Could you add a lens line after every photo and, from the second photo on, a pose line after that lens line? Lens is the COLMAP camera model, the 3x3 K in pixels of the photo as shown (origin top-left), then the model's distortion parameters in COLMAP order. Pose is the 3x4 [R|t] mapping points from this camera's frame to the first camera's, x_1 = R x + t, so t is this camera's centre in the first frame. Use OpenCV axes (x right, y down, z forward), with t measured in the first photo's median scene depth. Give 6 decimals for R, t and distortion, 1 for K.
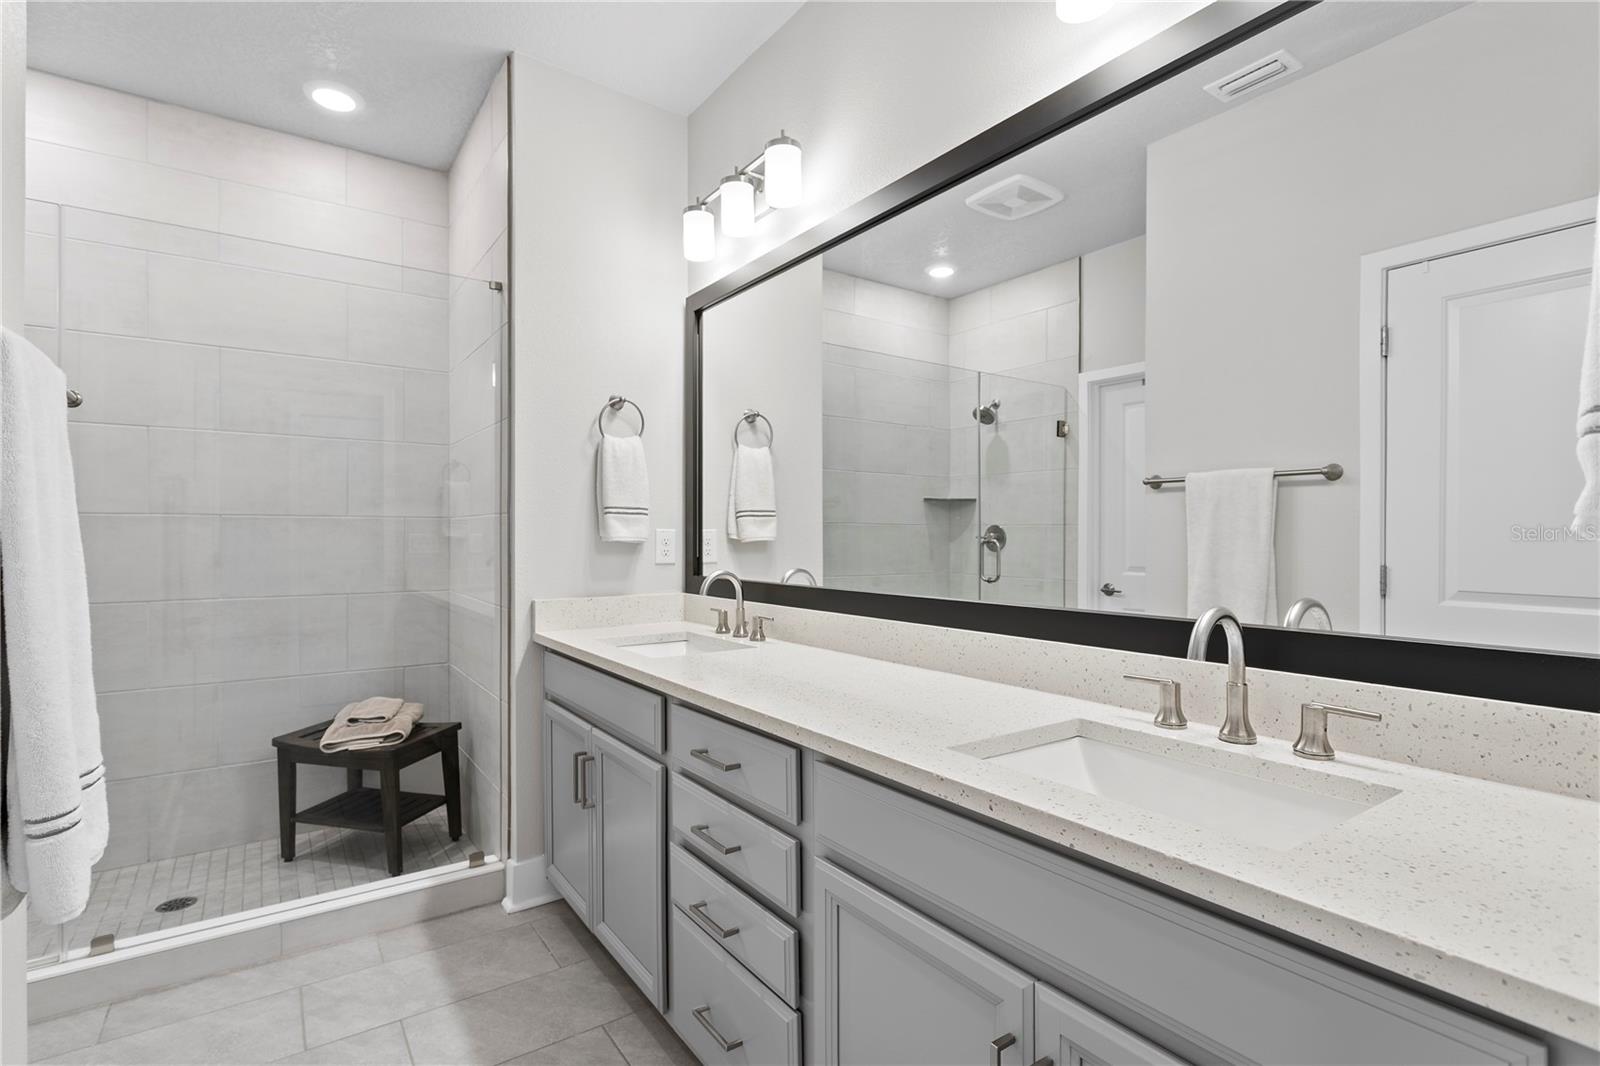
lens RADIAL K [[775.2, 0, 795.6], [0, 775.2, 538.5], [0, 0, 1]] dist [-0.020028, 0.009939]
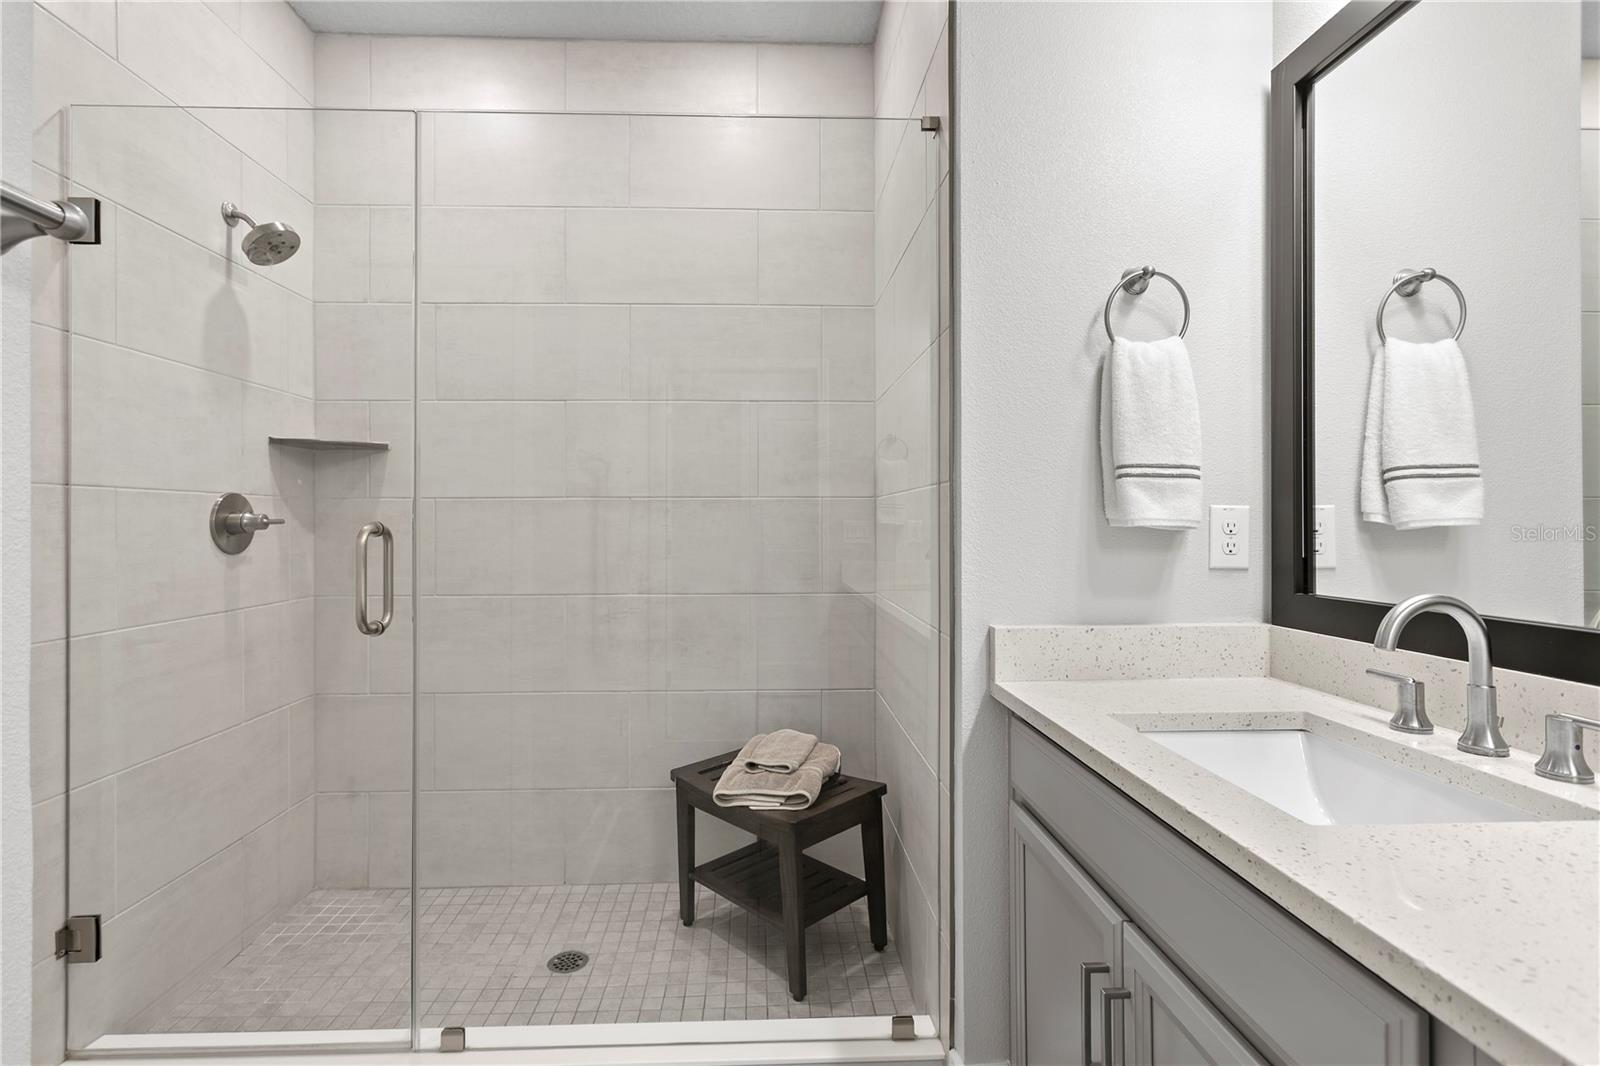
lens RADIAL K [[756.3, 0, 774.9], [0, 756.3, 524.3], [0, 0, 1]] dist [0.005249, 0.001204]
pose [[0.832678, -0.003533, -0.553747, -0.143686], [0.000211, 0.999982, -0.006063, 0.004680], [0.553758, 0.004932, 0.832663, 0.391247]]
